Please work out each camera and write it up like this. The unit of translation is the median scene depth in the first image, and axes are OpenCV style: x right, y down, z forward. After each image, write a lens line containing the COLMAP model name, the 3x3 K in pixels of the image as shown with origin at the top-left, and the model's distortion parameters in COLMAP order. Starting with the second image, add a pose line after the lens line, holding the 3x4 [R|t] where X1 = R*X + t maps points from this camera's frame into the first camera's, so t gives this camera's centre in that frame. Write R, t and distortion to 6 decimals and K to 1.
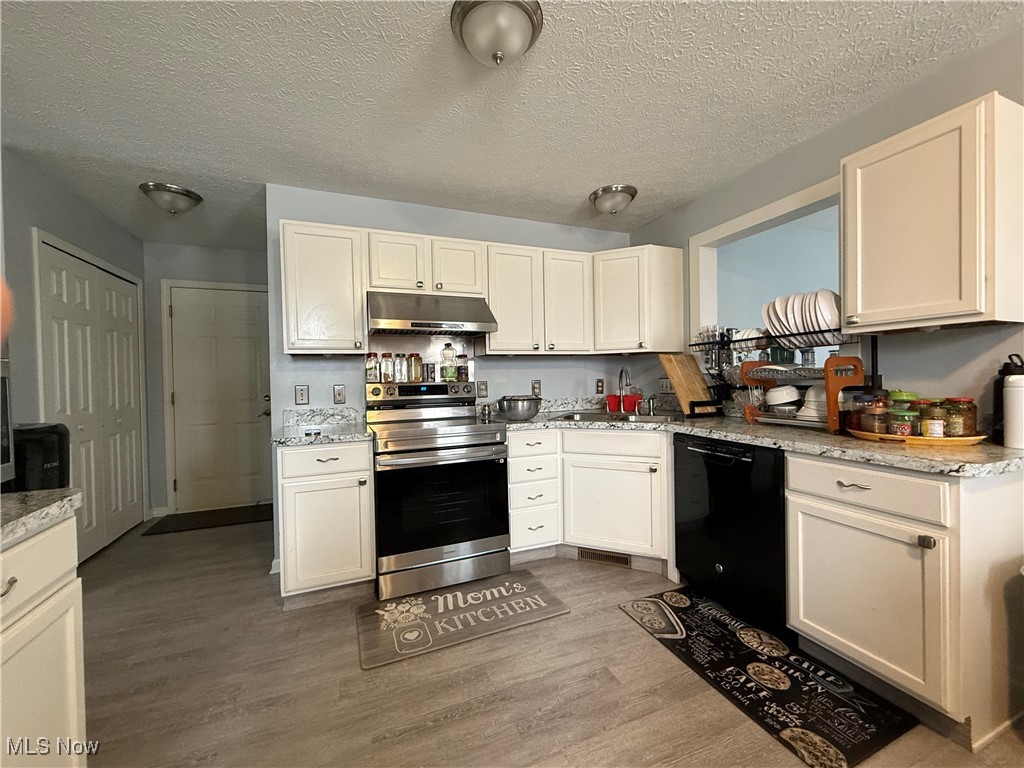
lens RADIAL K [[409.3, 0, 507.8], [0, 409.3, 383.7], [0, 0, 1]] dist [-0.000381, 0.000989]
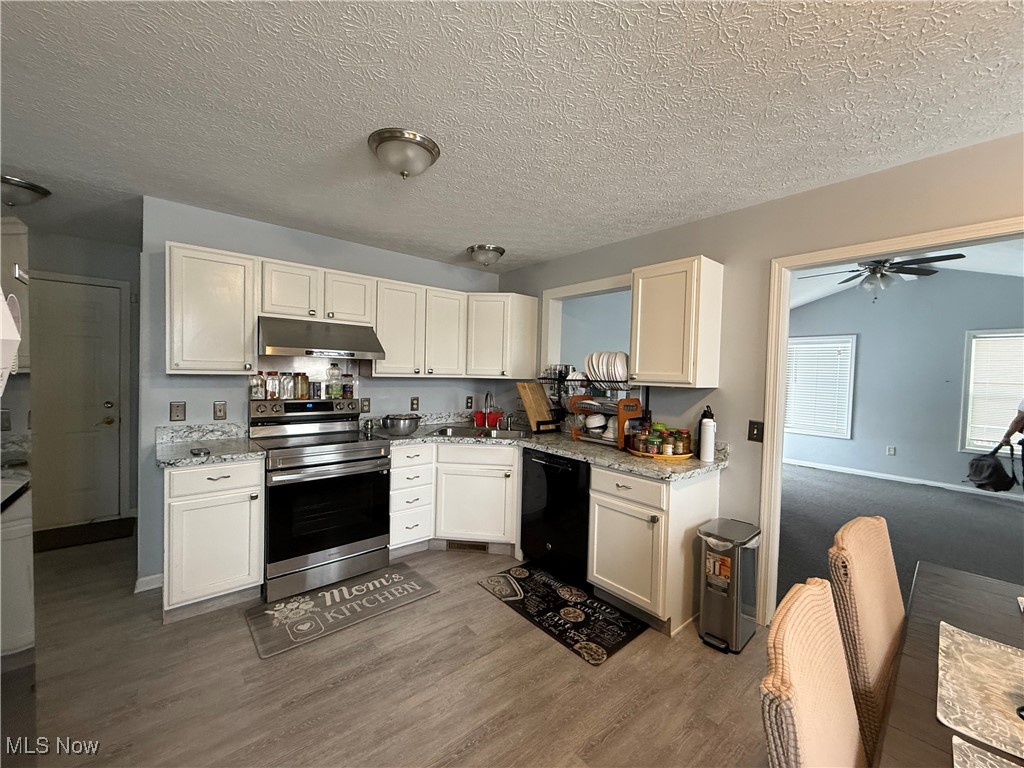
lens RADIAL K [[409.3, 0, 508.5], [0, 409.3, 383.9], [0, 0, 1]] dist [-0.000381, 0.000989]
pose [[0.948812, 0.036320, 0.313747, -0.061300], [-0.040645, 0.999147, 0.007253, -0.092947], [-0.313216, -0.019634, 0.949479, -0.235555]]
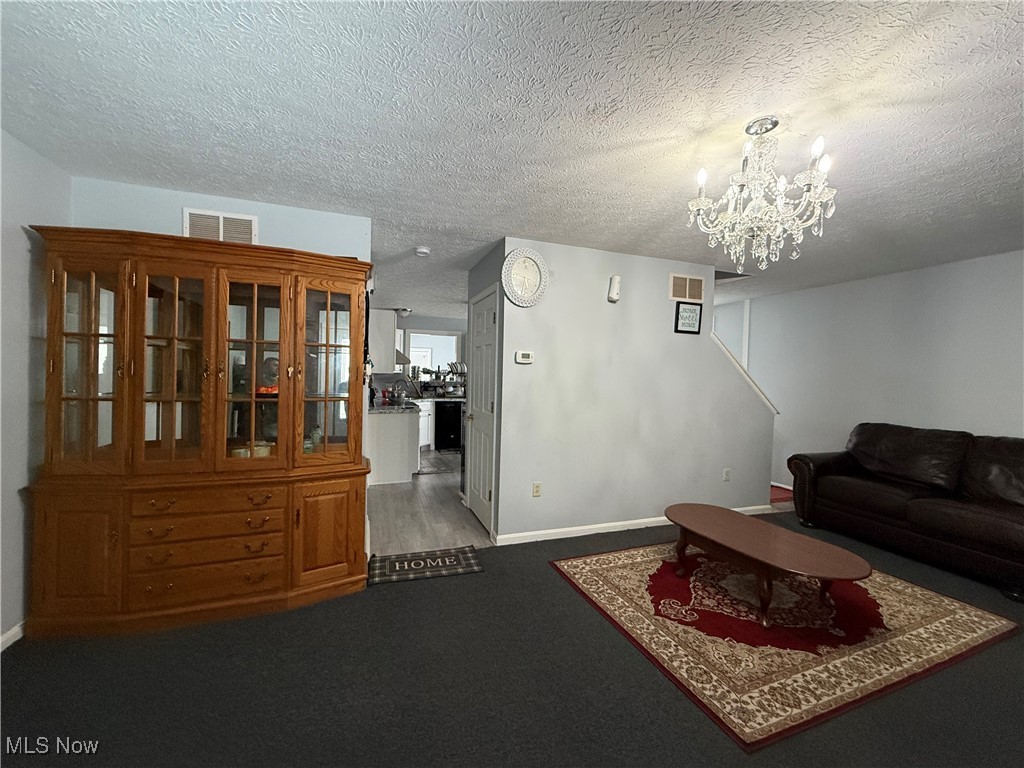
lens RADIAL K [[409.3, 0, 508.4], [0, 409.3, 383.3], [0, 0, 1]] dist [-0.000381, 0.000989]
pose [[0.037483, -0.008595, 0.999260, -2.766483], [-0.001867, 0.999961, 0.008671, -0.046309], [-0.999296, -0.002191, 0.037466, 0.328022]]
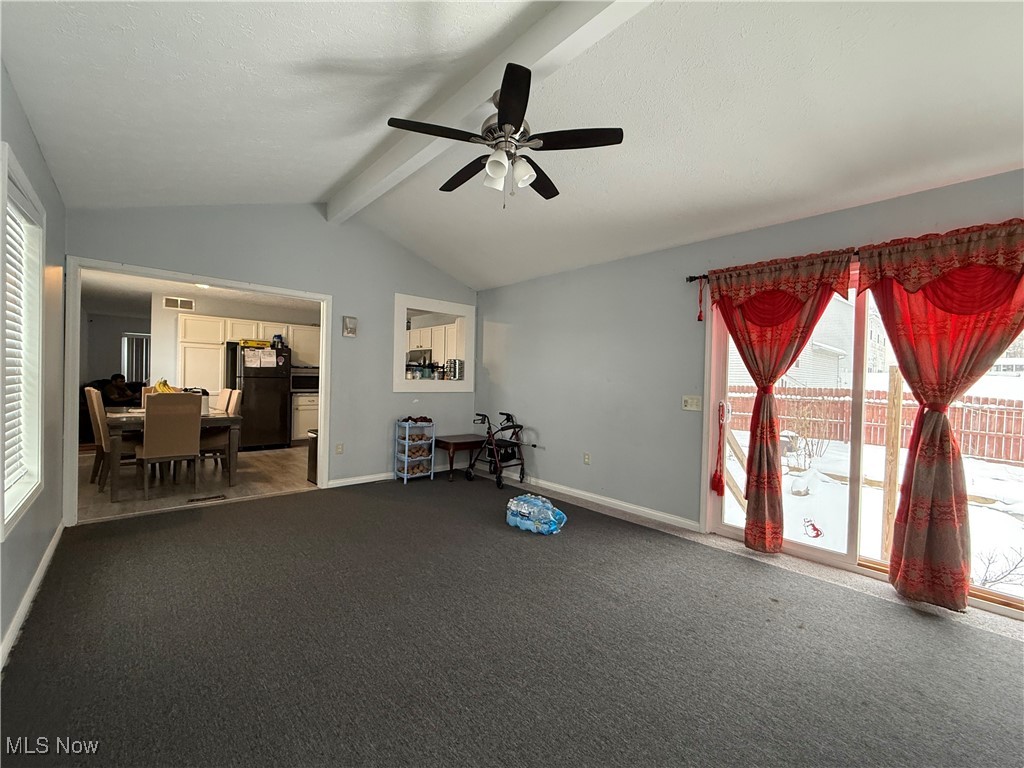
lens RADIAL K [[409.3, 0, 514.9], [0, 409.3, 385.3], [0, 0, 1]] dist [-0.000381, 0.000989]
pose [[0.362837, 0.043165, -0.930852, 3.096132], [-0.048894, 0.998432, 0.027240, -0.098064], [0.930569, 0.035630, 0.364378, 0.683031]]
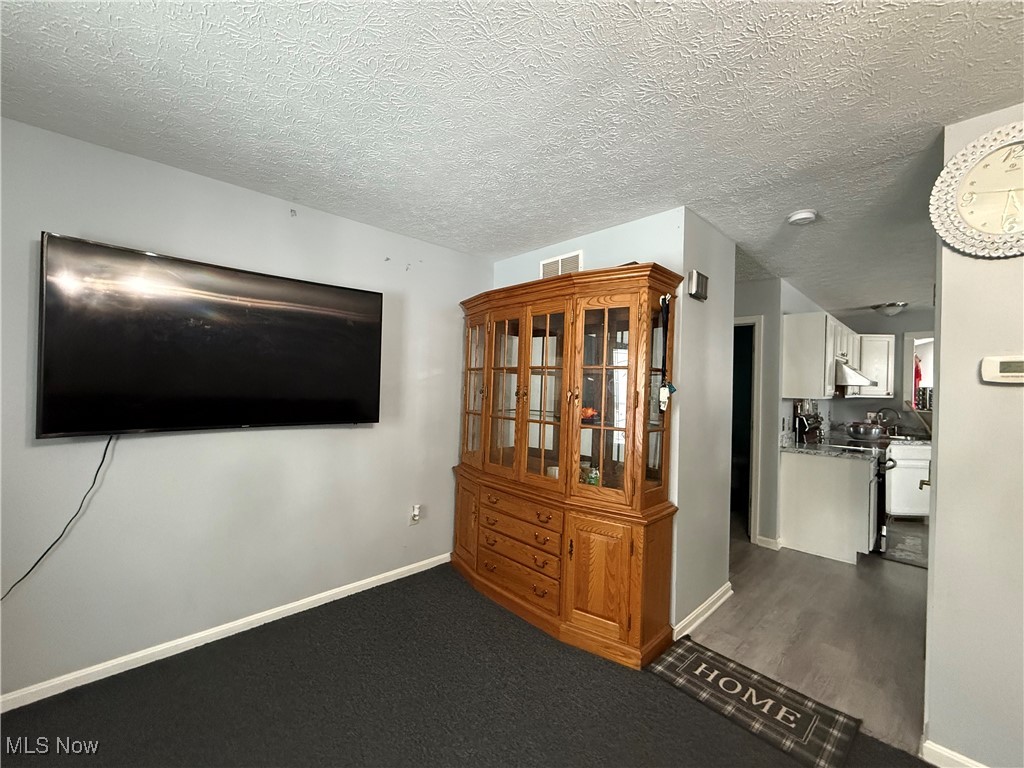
lens RADIAL K [[409.3, 0, 513.2], [0, 409.3, 384.1], [0, 0, 1]] dist [-0.000381, 0.000989]
pose [[0.927293, 0.033779, 0.372810, -2.254657], [-0.027257, 0.999370, -0.022752, -0.069504], [-0.373344, 0.010936, 0.927629, 0.016103]]
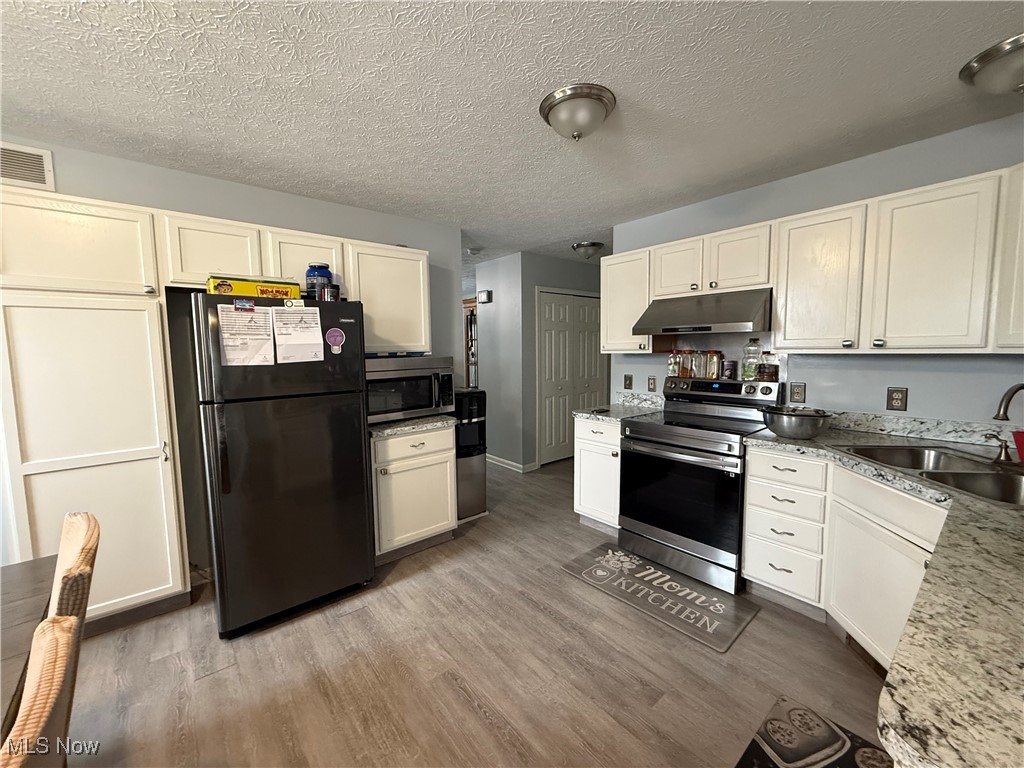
lens RADIAL K [[409.3, 0, 508.9], [0, 409.3, 385.2], [0, 0, 1]] dist [-0.000381, 0.000989]
pose [[0.308482, 0.101533, -0.945796, 0.734222], [-0.009011, 0.994554, 0.103828, -0.111523], [0.951187, -0.023507, 0.307717, 0.262521]]
